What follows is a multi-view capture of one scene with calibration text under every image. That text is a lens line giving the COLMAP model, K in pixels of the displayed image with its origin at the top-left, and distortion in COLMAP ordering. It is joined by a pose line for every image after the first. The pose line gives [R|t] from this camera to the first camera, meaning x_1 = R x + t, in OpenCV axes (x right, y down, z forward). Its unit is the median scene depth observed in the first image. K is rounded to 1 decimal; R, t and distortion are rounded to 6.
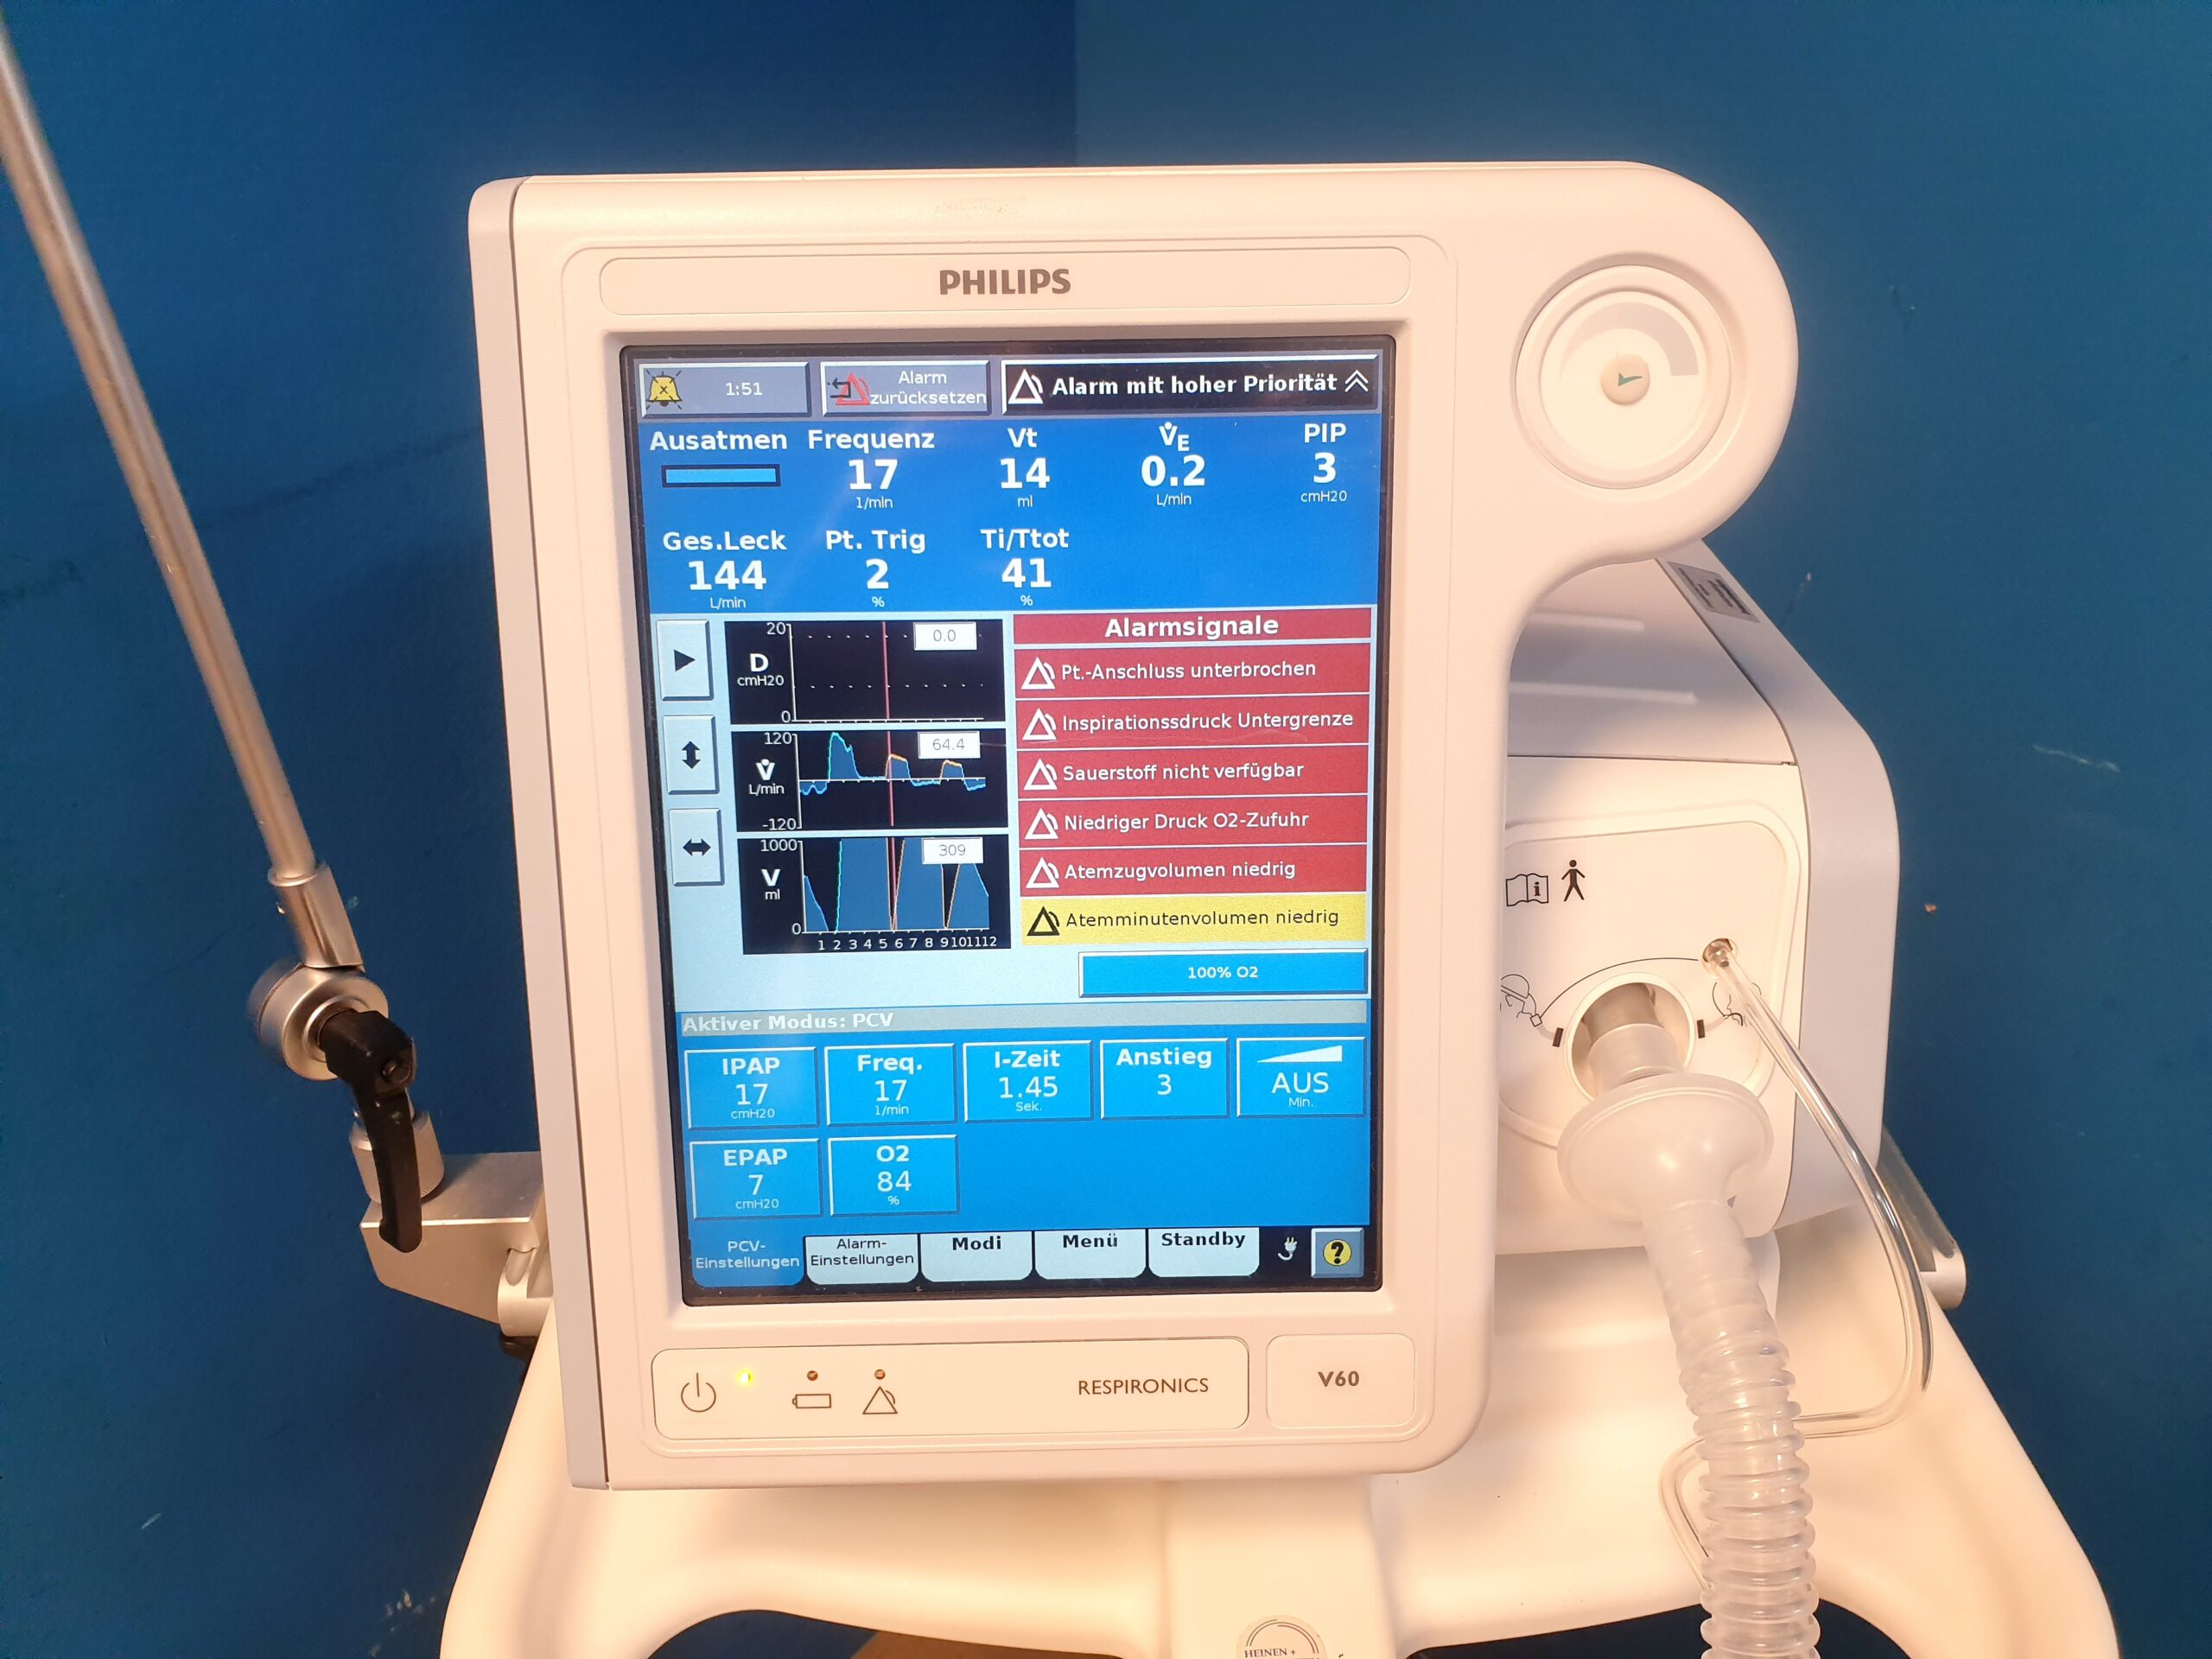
lens RADIAL K [[1794.5, 0, 1105.2], [0, 1794.5, 846.9], [0, 0, 1]] dist [0.247431, -0.761093]
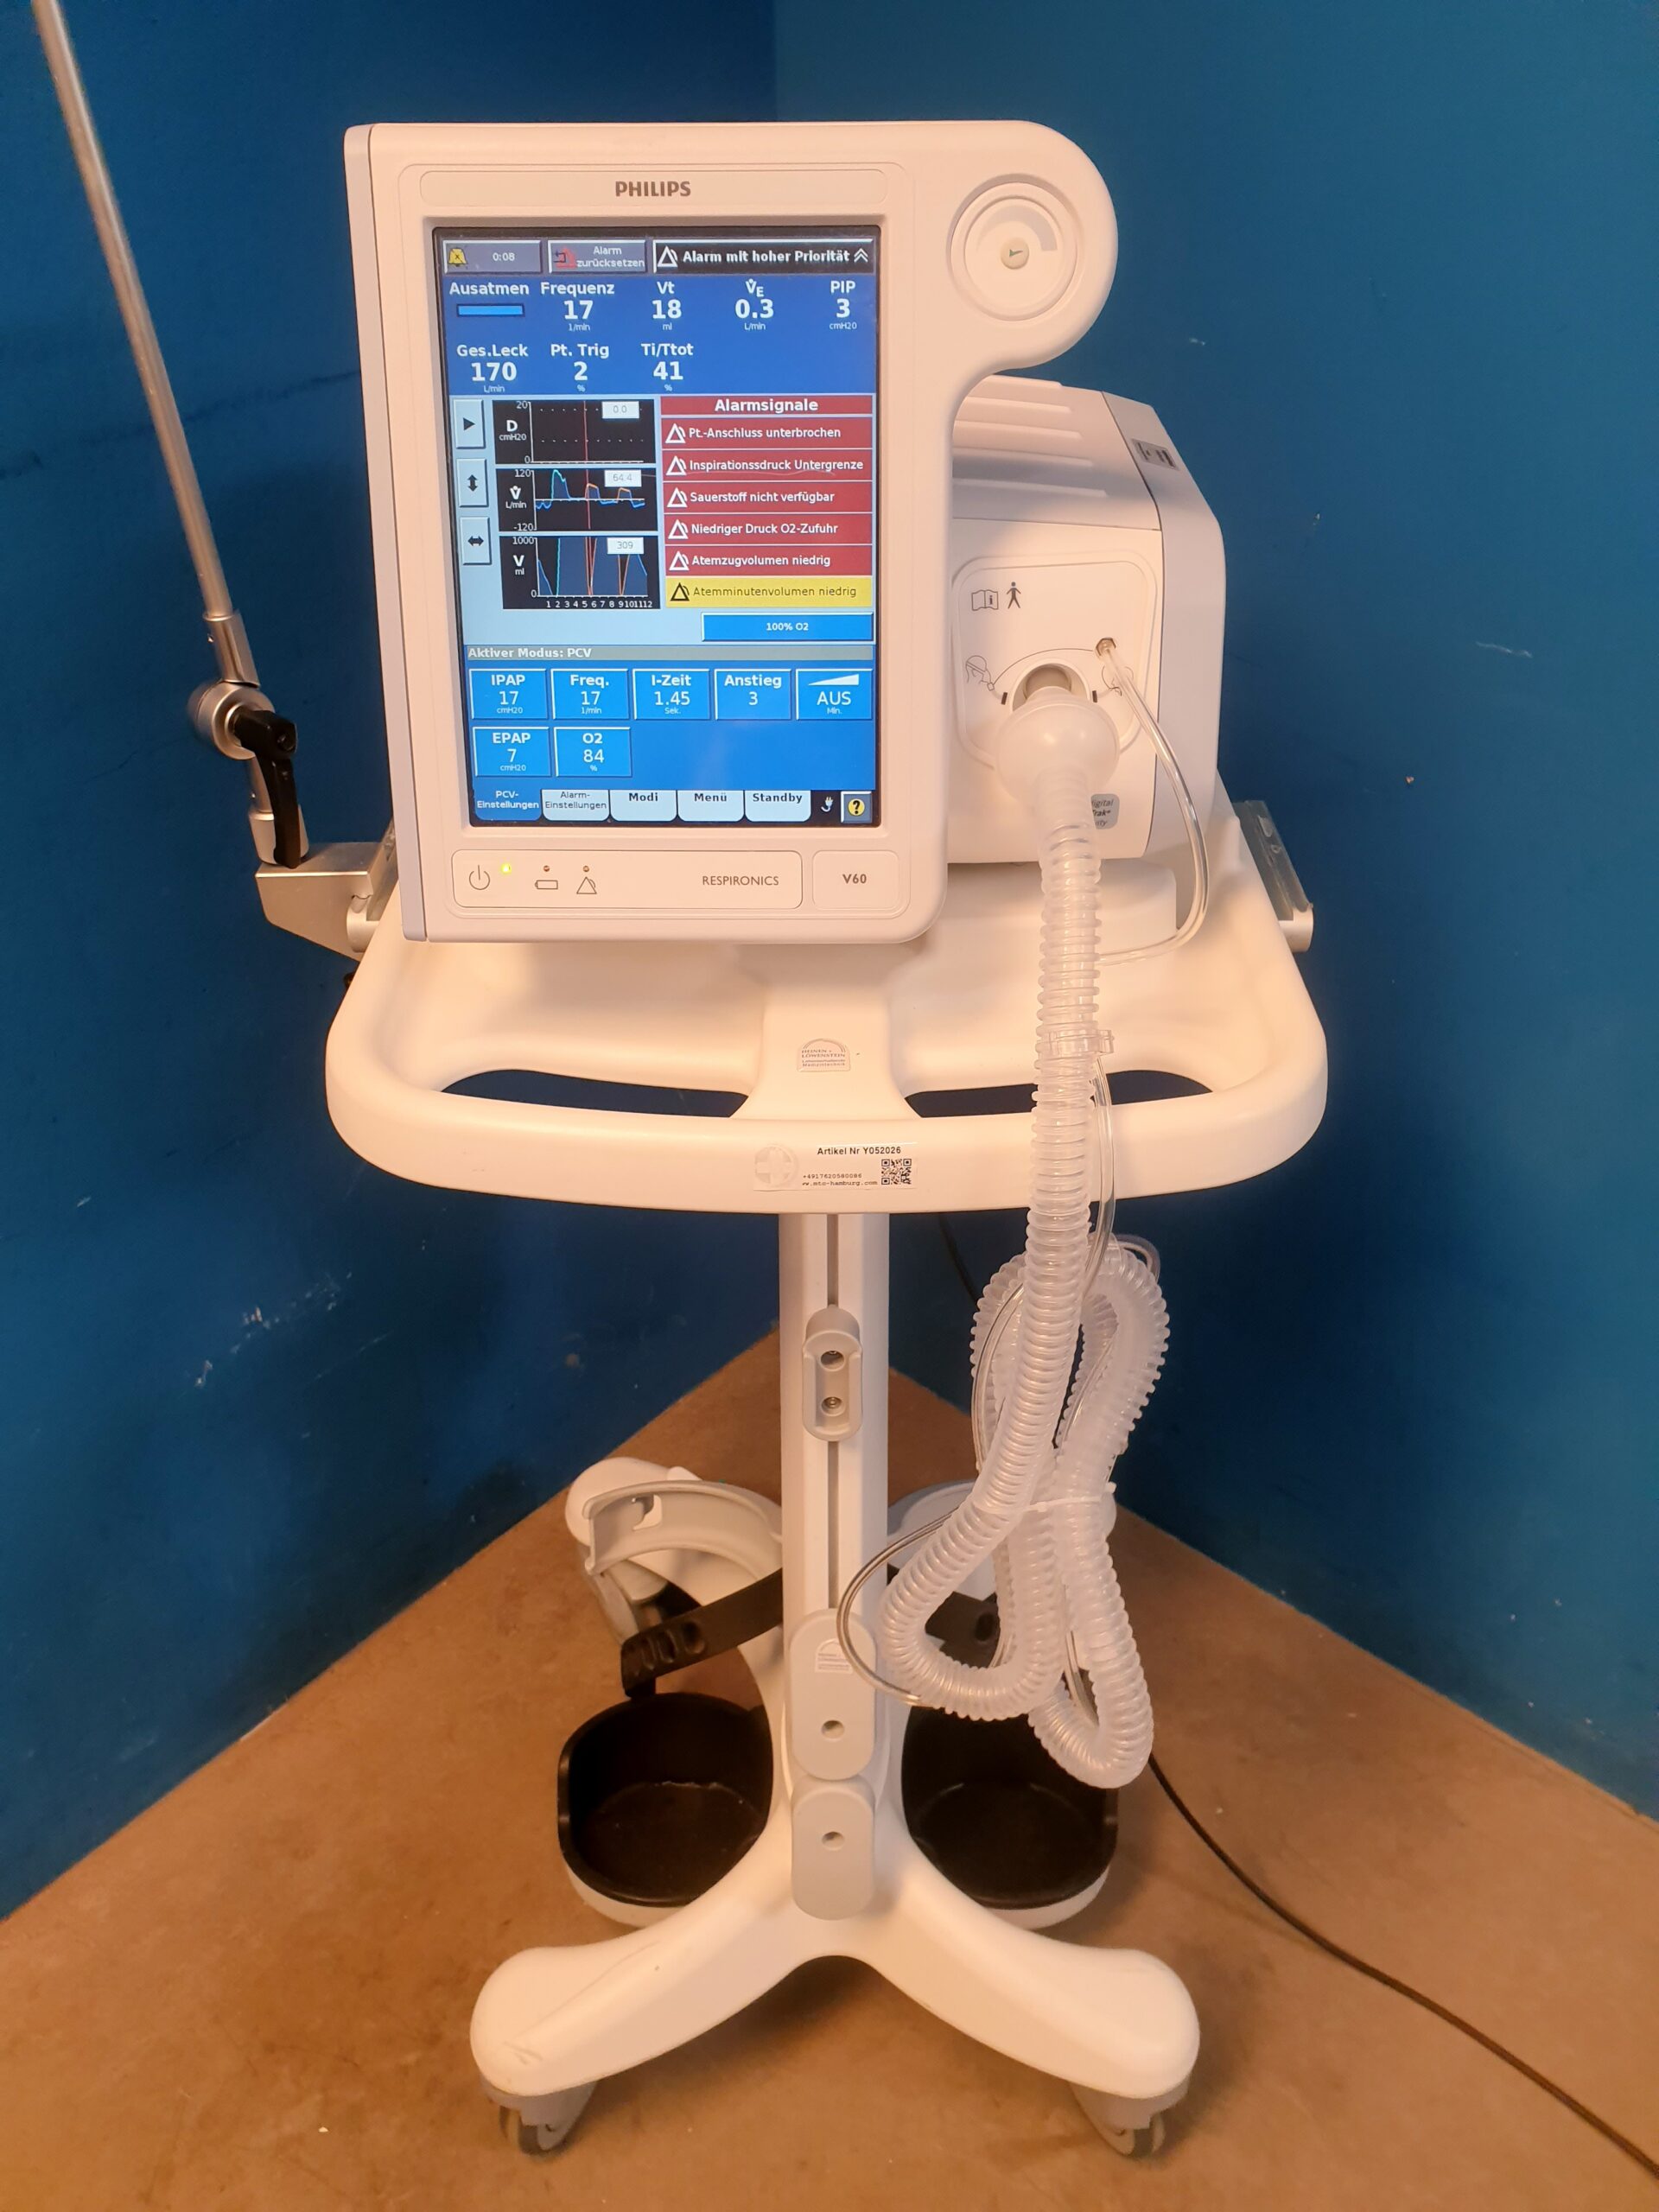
lens RADIAL K [[1763.7, 0, 849.8], [0, 1763.7, 1121.1], [0, 0, 1]] dist [-0.006974, -0.014830]
pose [[0.999697, 0.017118, -0.017700, 0.164767], [-0.015499, 0.996012, 0.087860, 0.394050], [0.019133, -0.087559, 0.995976, -0.690060]]
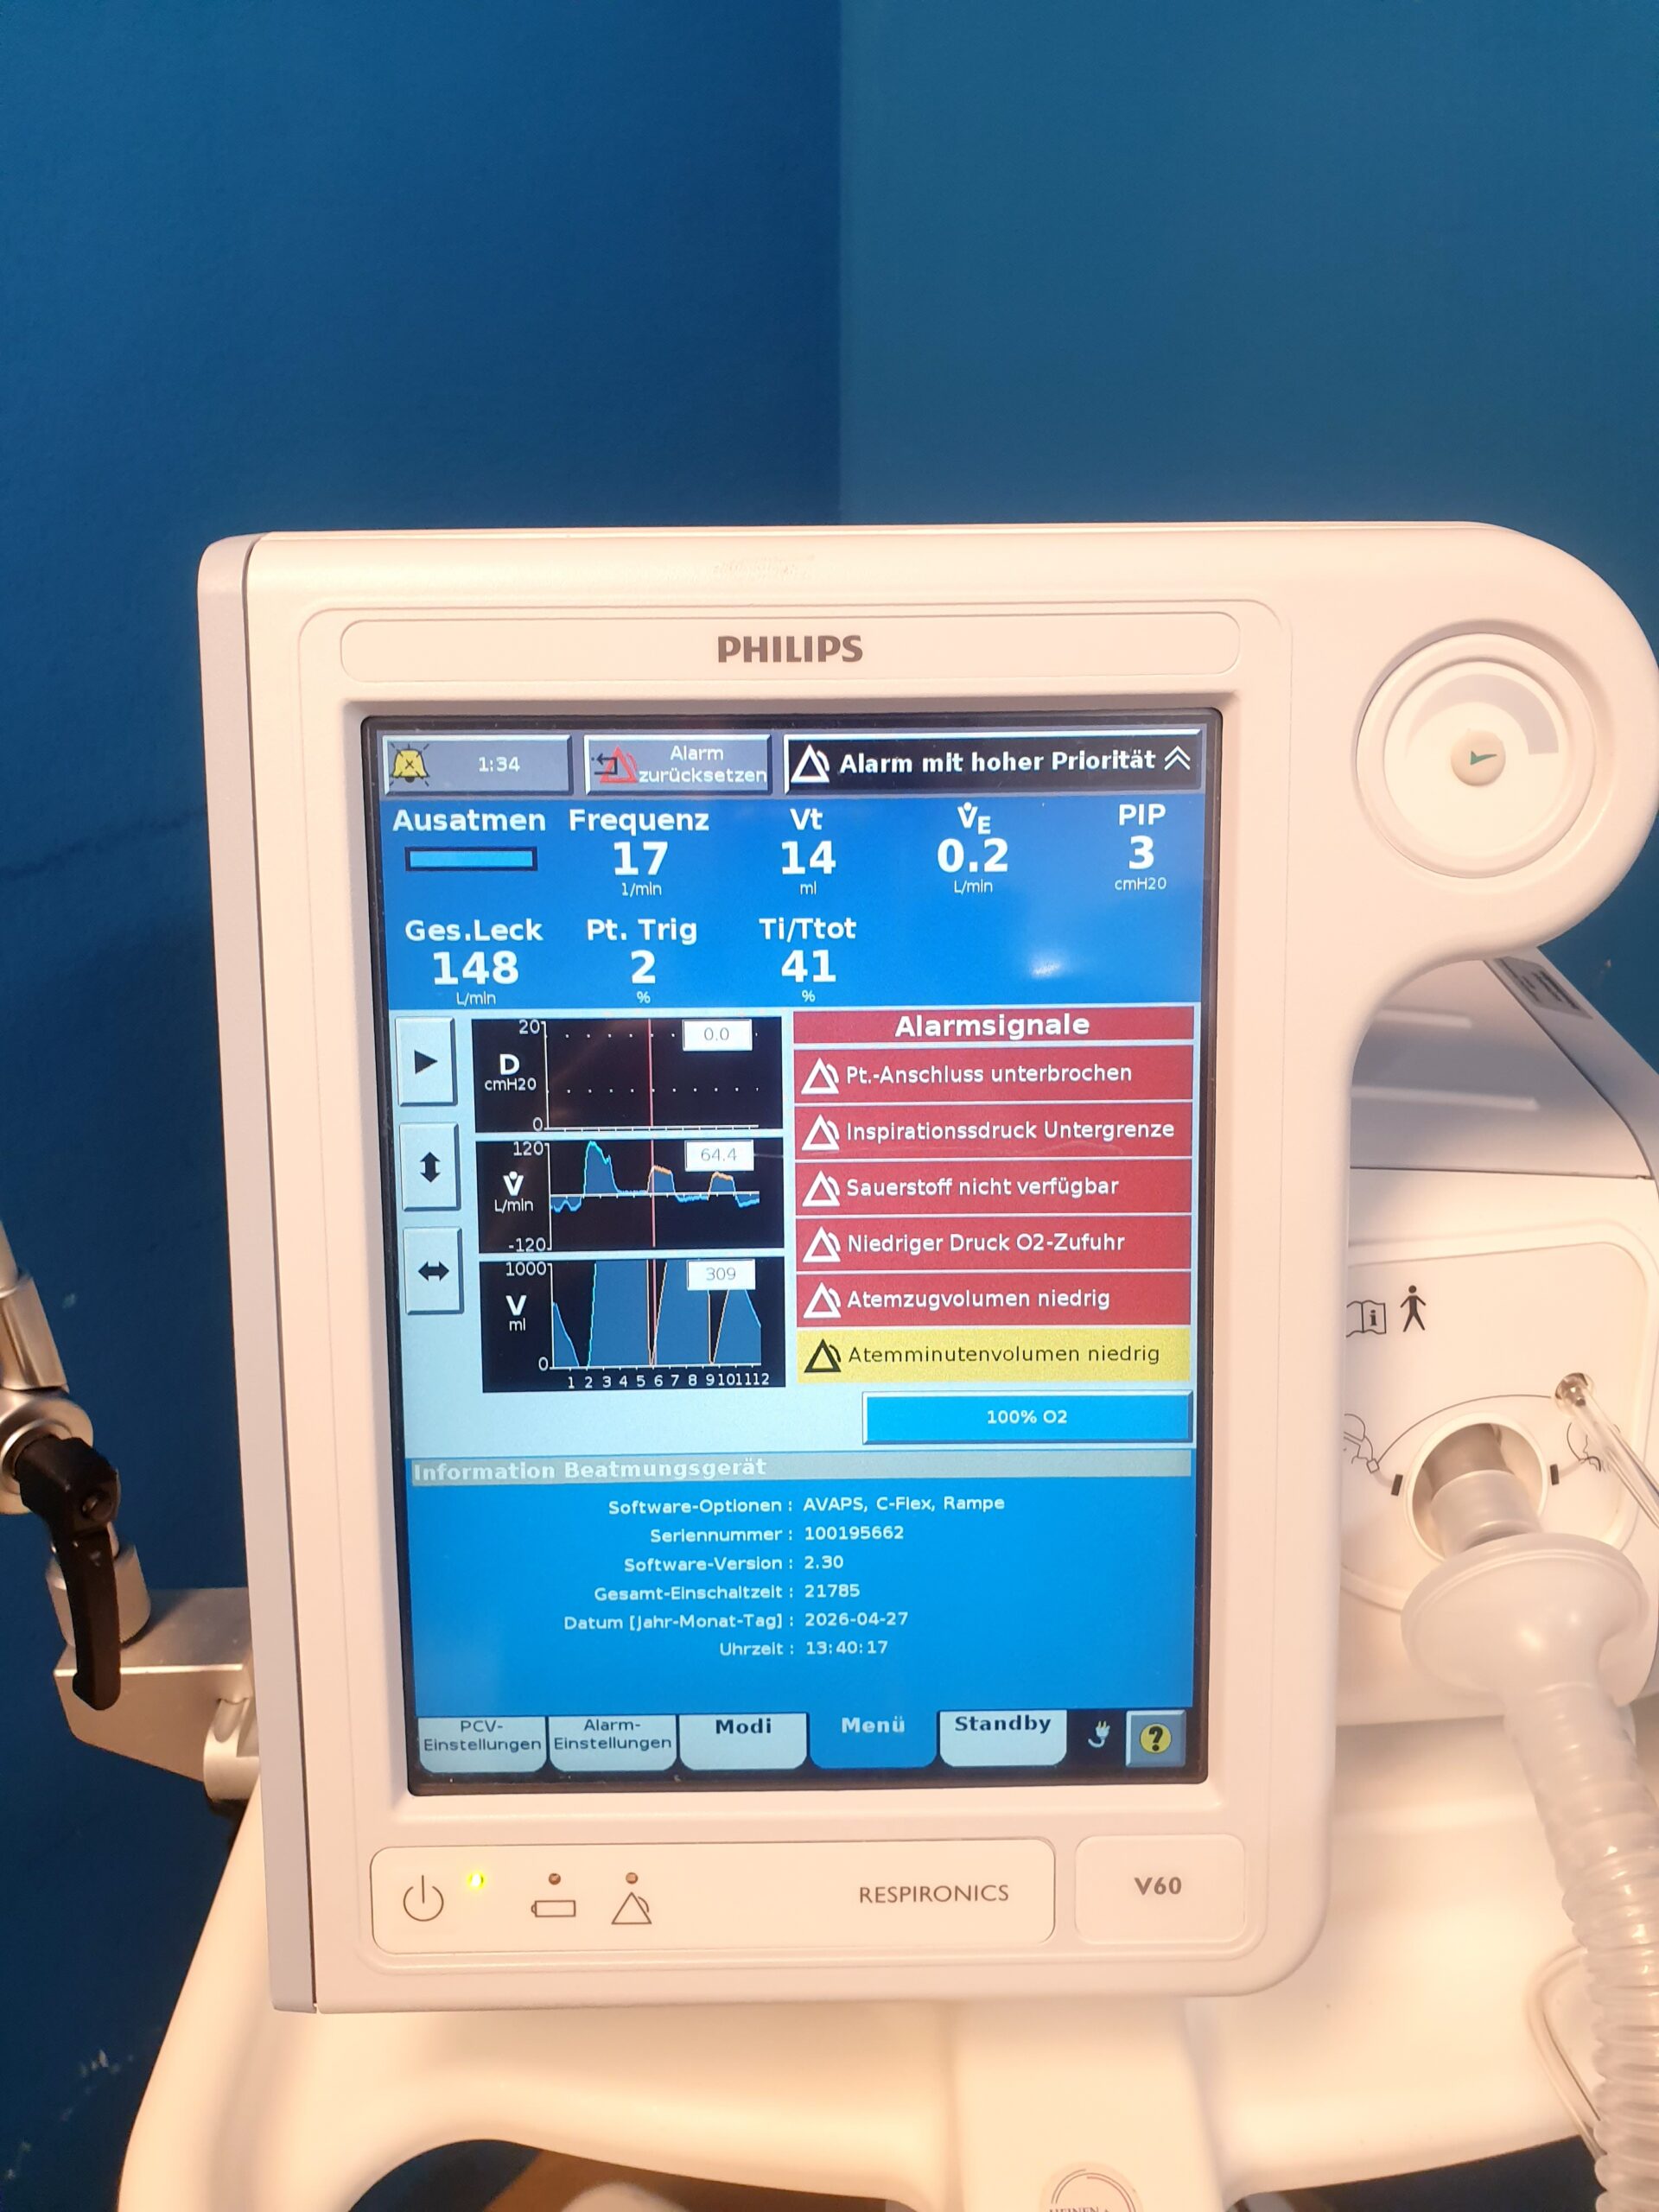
lens RADIAL K [[1794.5, 0, 839.1], [0, 1794.5, 1093.2], [0, 0, 1]] dist [0.247431, -0.761093]
pose [[0.999984, 0.005147, -0.002209, -0.025720], [-0.005288, 0.997603, -0.068991, -0.026448], [0.001849, 0.069002, 0.997615, 0.109496]]
